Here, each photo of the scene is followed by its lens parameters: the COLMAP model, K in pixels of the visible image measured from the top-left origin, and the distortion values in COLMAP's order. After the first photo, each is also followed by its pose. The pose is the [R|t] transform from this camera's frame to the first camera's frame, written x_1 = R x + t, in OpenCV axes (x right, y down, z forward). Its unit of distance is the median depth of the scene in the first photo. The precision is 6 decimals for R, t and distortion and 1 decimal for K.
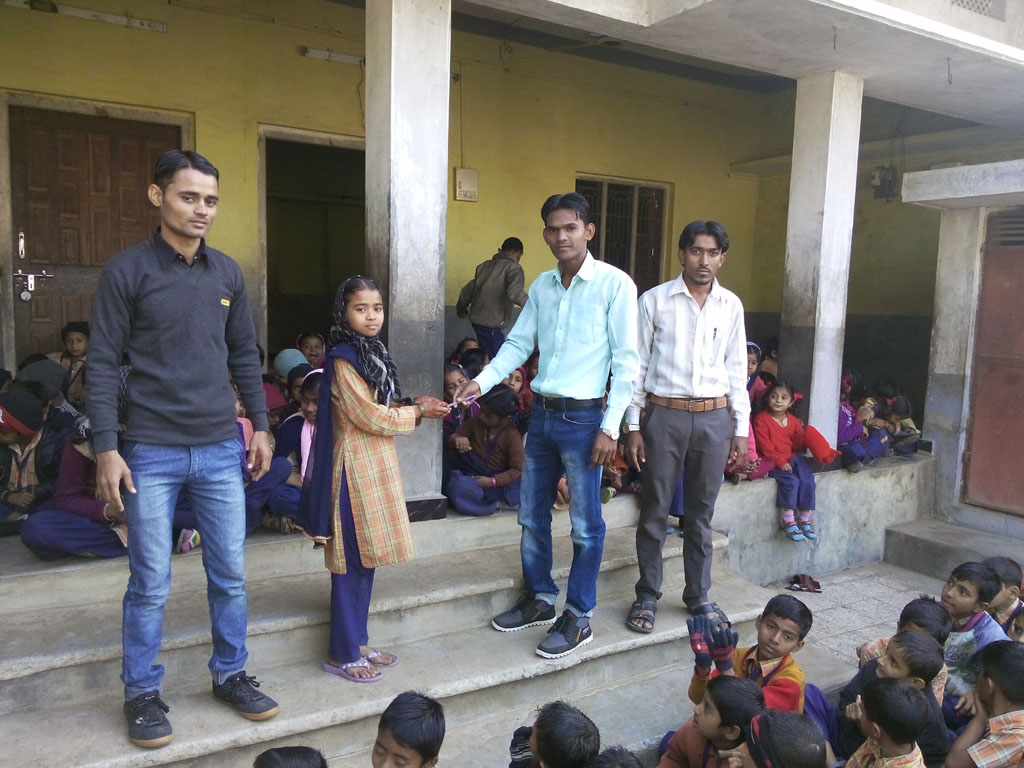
lens RADIAL K [[816.8, 0, 510.2], [0, 816.8, 385.9], [0, 0, 1]] dist [0.085970, -0.138158]
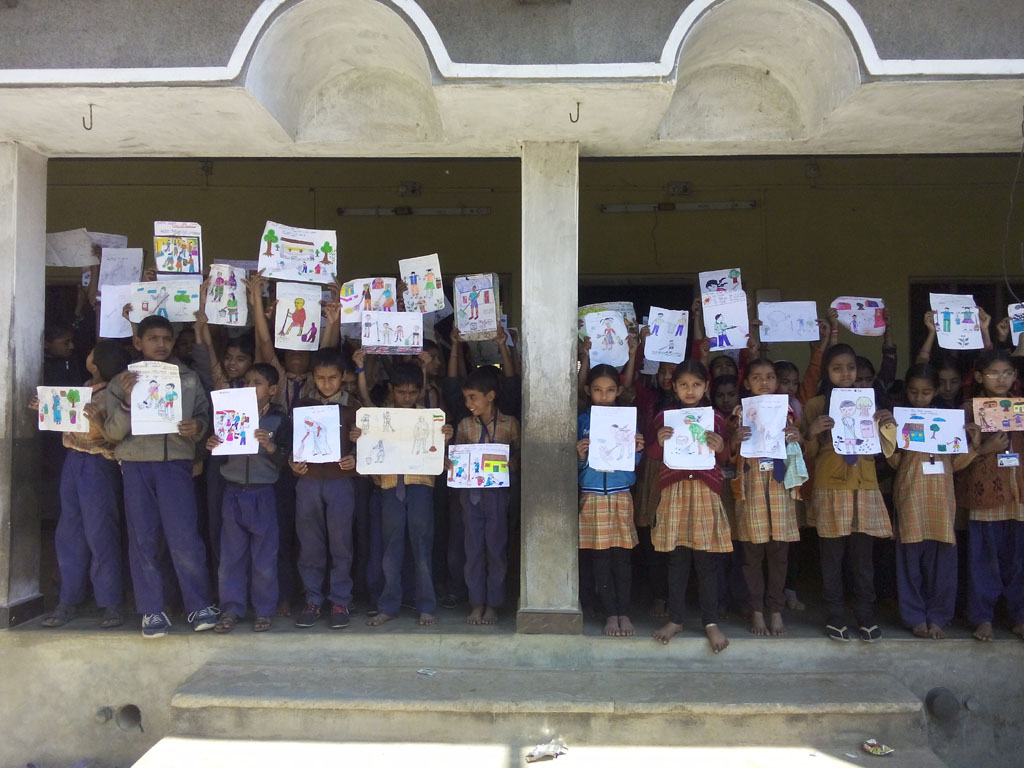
lens RADIAL K [[809.8, 0, 530.0], [0, 809.8, 384.8], [0, 0, 1]] dist [0.075322, -0.089633]
pose [[0.846109, -0.046260, -0.530998, 0.328392], [-0.032986, 0.989773, -0.138788, -0.003277], [0.531988, 0.134946, 0.835930, 0.045729]]
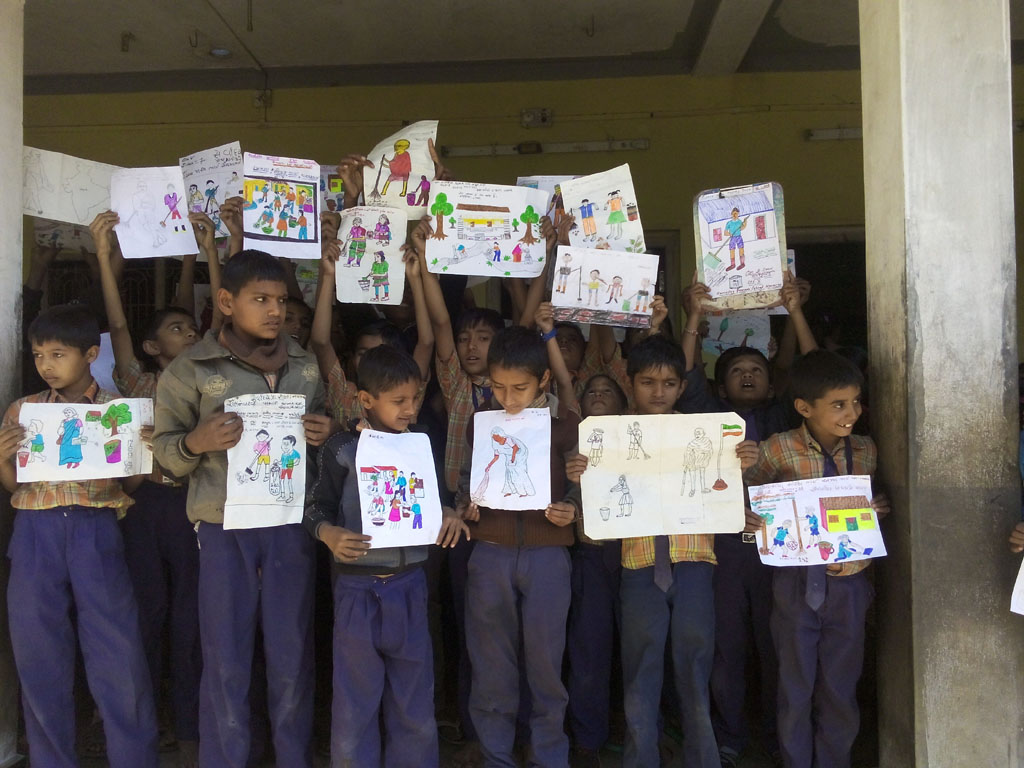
lens RADIAL K [[832.7, 0, 524.7], [0, 832.7, 387.0], [0, 0, 1]] dist [0.083673, -0.113951]
pose [[0.816445, -0.059741, -0.574325, -0.017238], [-0.026548, 0.989698, -0.140687, -0.042661], [0.576813, 0.130110, 0.806448, 0.254438]]
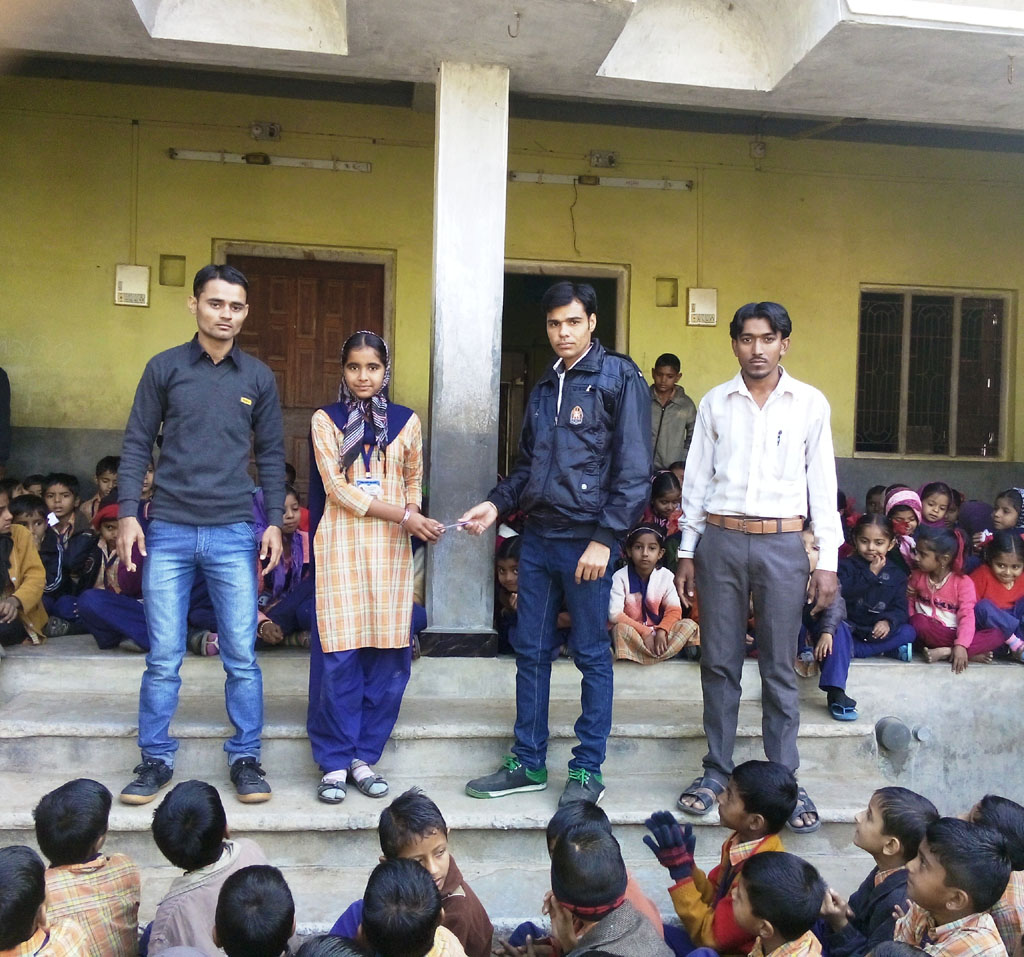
lens RADIAL K [[1025.9, 0, 530.4], [0, 1025.9, 467.3], [0, 0, 1]] dist [0.159085, -0.342669]
pose [[0.915435, -0.001391, -0.402463, 0.307949], [-0.046968, 0.992792, -0.110263, 0.061296], [0.399716, 0.119842, 0.908771, -0.013209]]
